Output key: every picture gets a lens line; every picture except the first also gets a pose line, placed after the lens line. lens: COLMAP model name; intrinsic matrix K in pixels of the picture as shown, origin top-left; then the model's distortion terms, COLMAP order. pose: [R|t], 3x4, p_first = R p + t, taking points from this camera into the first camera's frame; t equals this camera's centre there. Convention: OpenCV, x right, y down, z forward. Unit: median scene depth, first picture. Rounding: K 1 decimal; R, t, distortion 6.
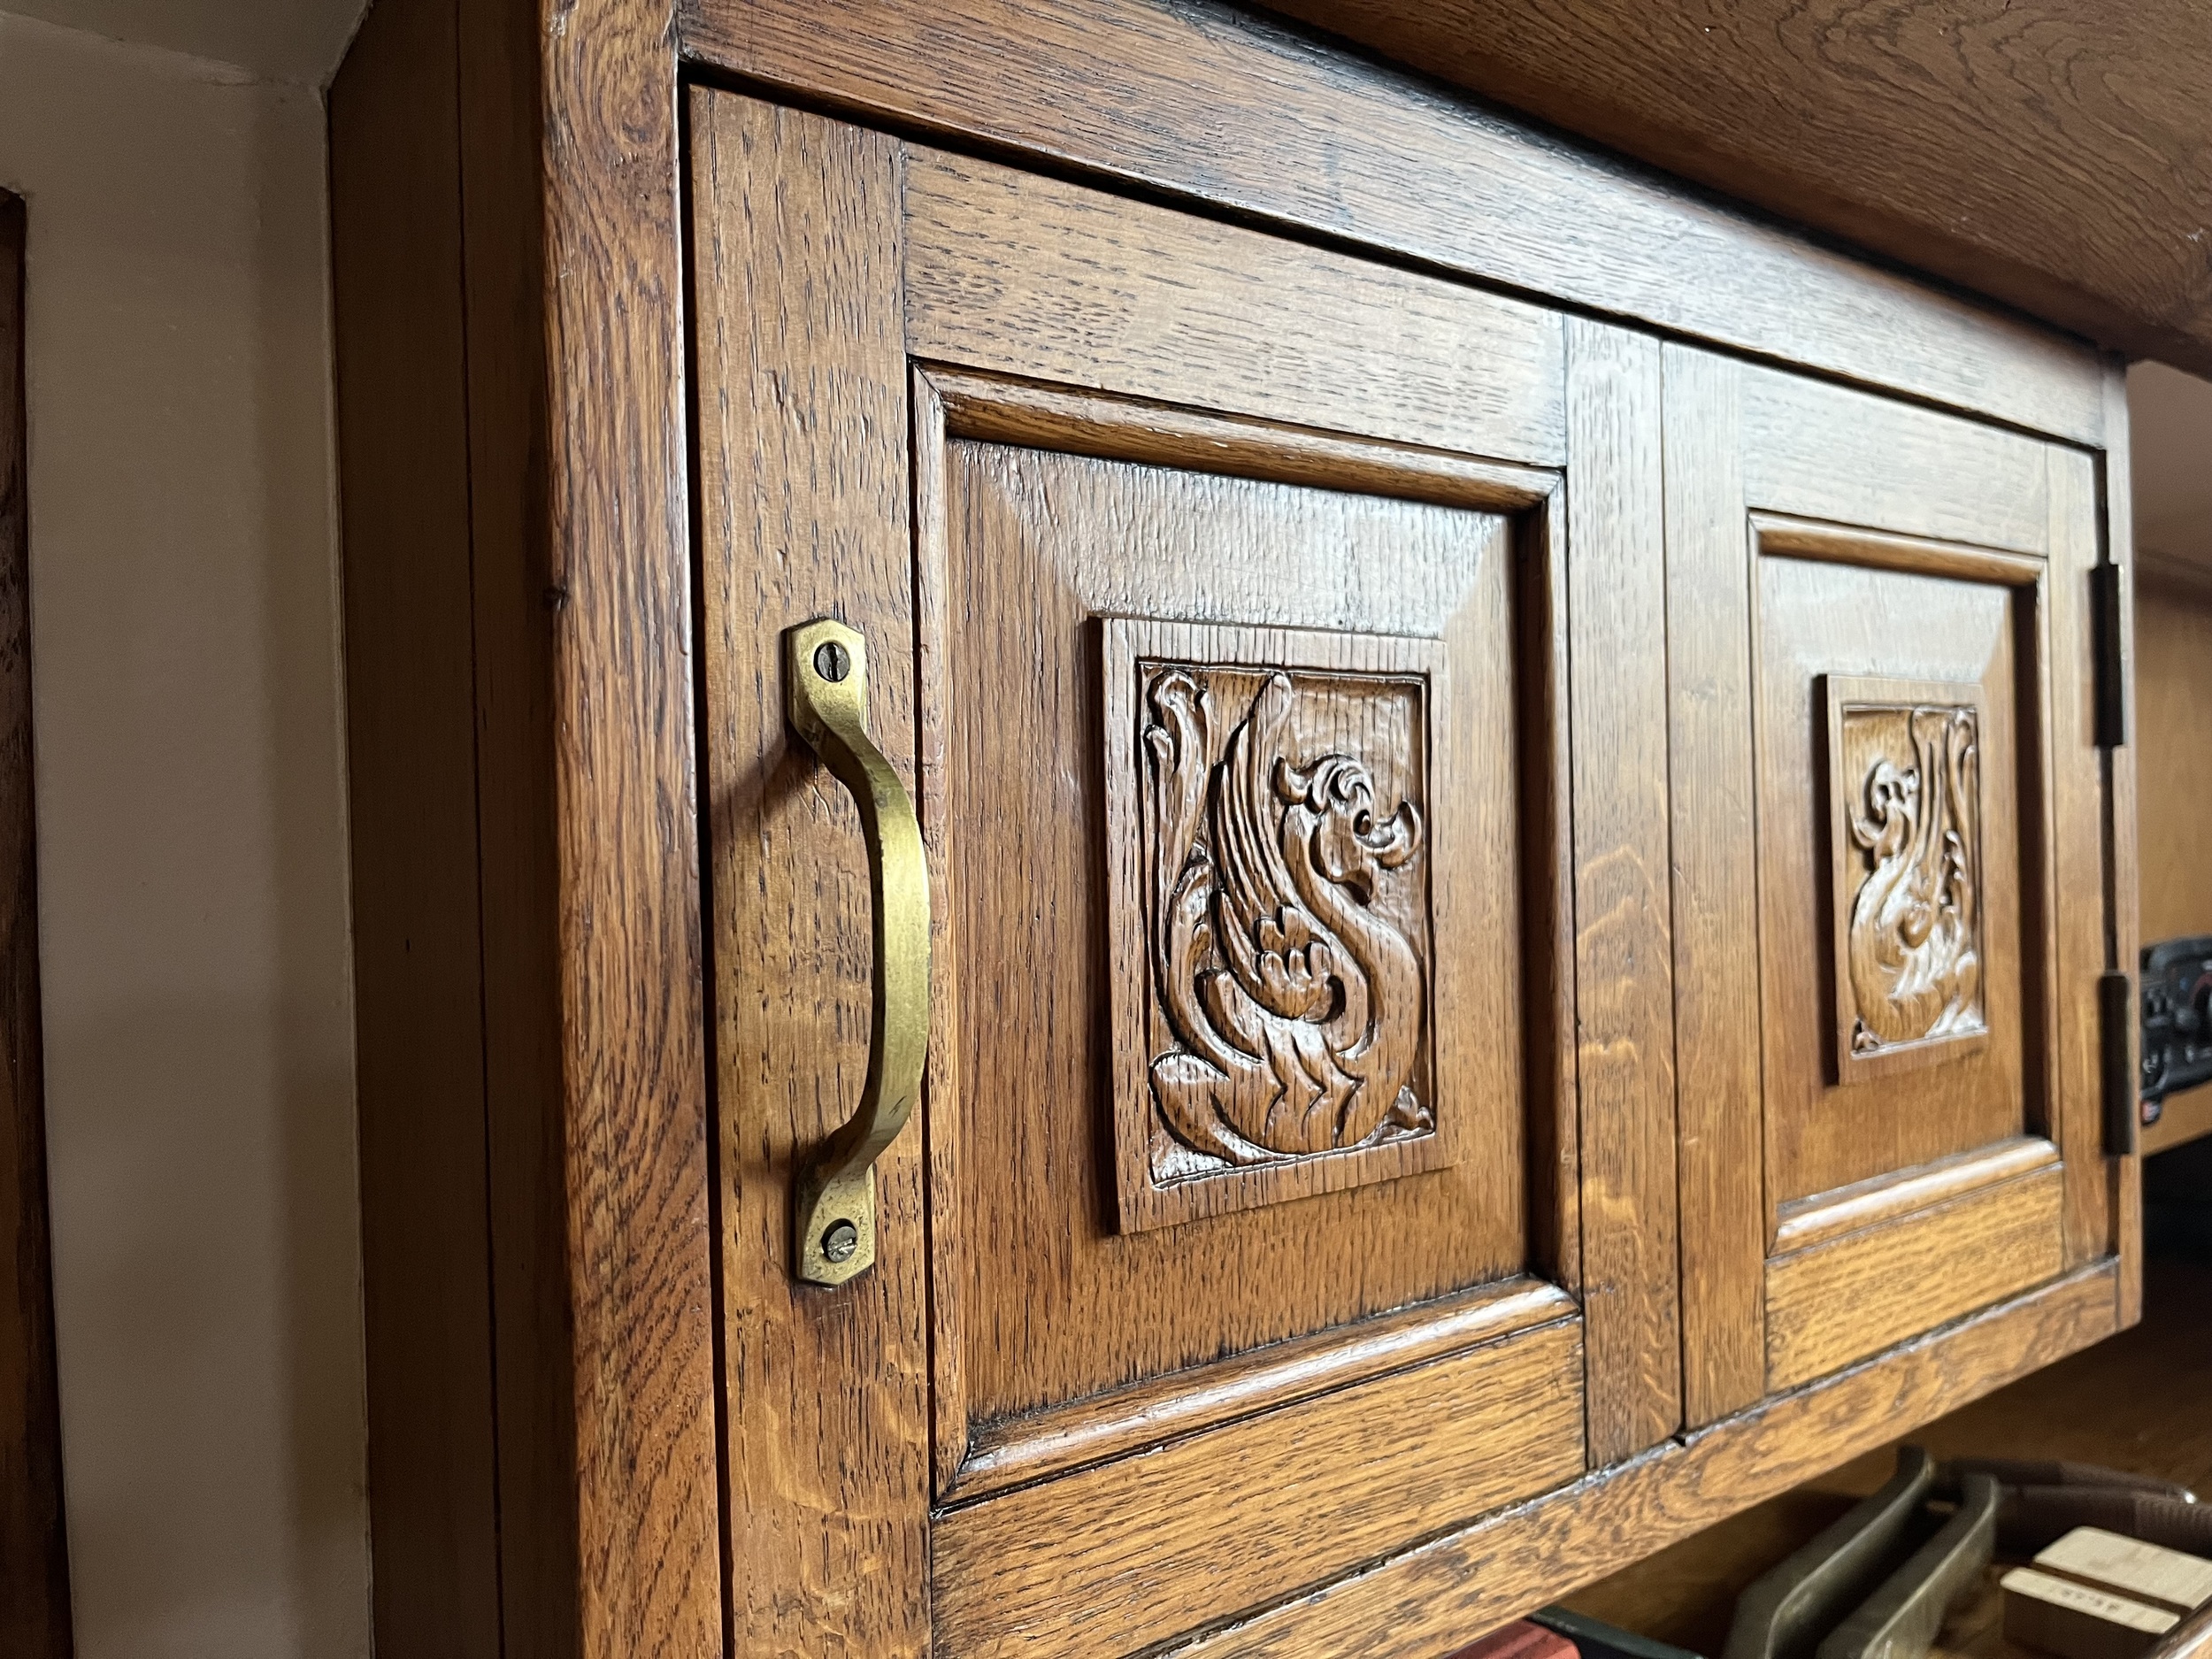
lens RADIAL K [[1673.5, 0, 1106.4], [0, 1673.5, 835.4], [0, 0, 1]] dist [0.002863, 0.000410]
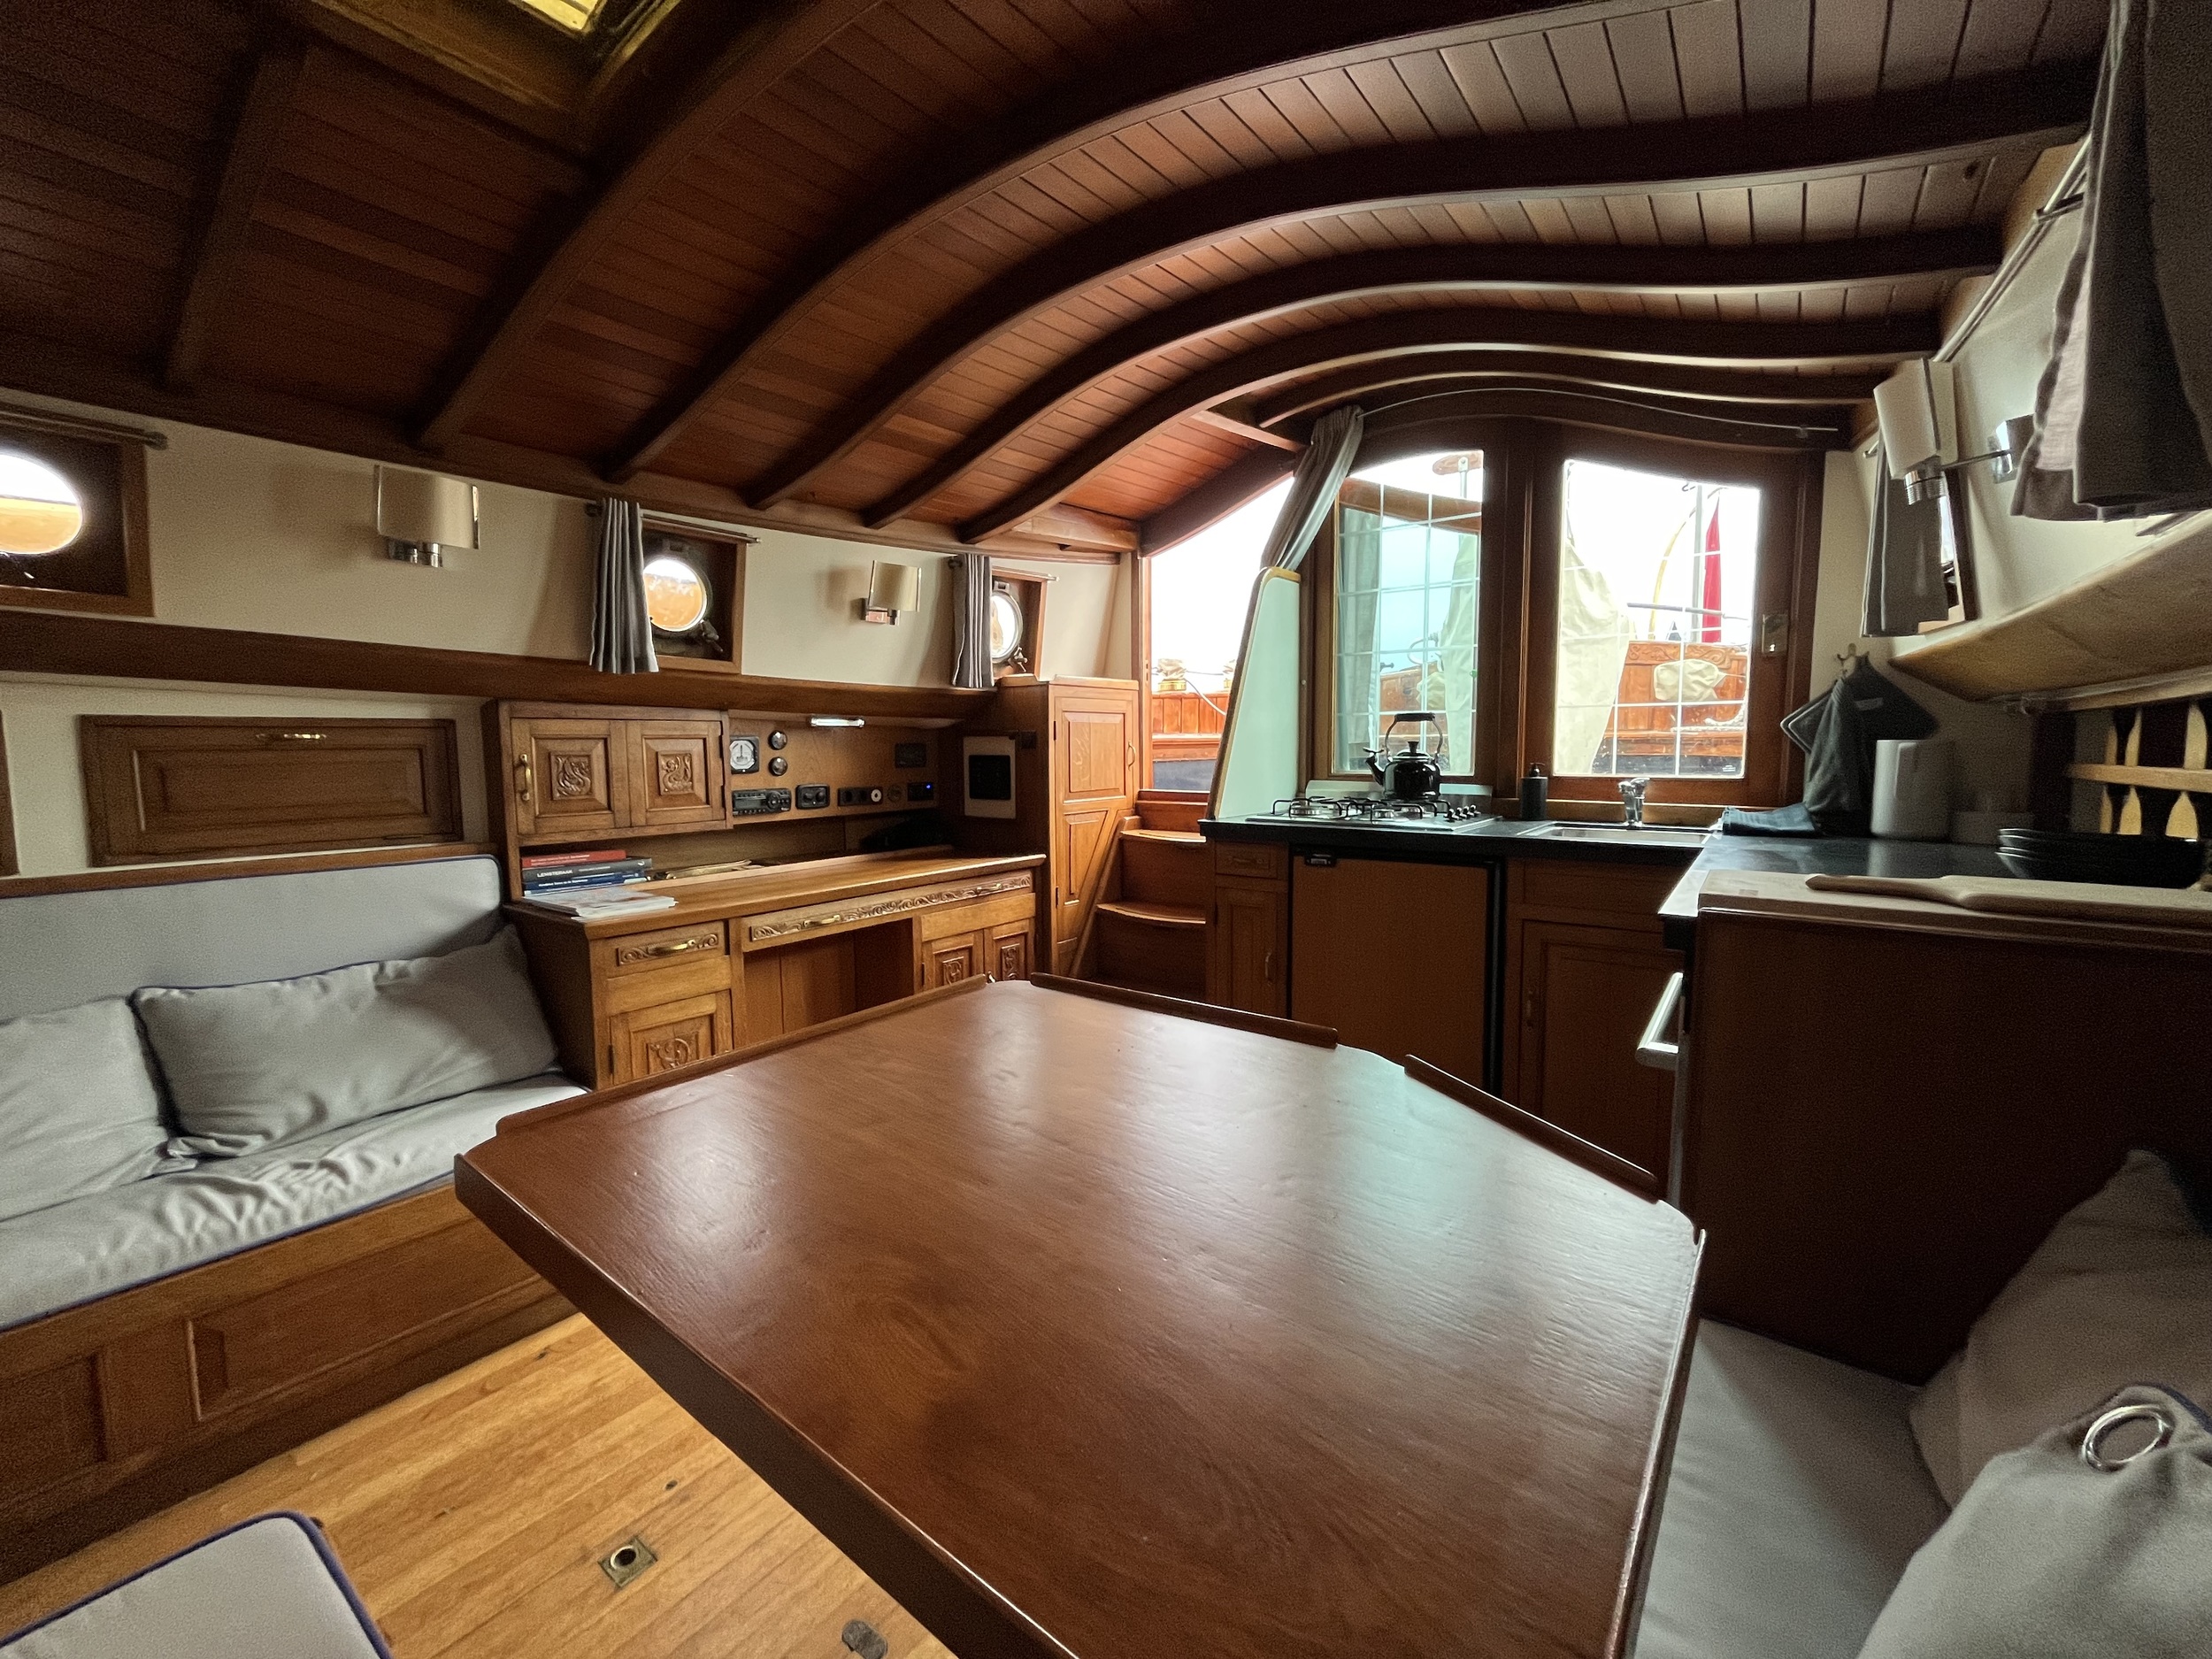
lens RADIAL K [[896.4, 0, 1103.7], [0, 896.4, 816.3], [0, 0, 1]] dist [-0.005861, 0.000308]
pose [[0.966930, -0.006728, 0.254952, 2.762120], [-0.014405, 0.996615, 0.080933, -0.296776], [-0.254634, -0.081929, 0.963561, -7.911758]]
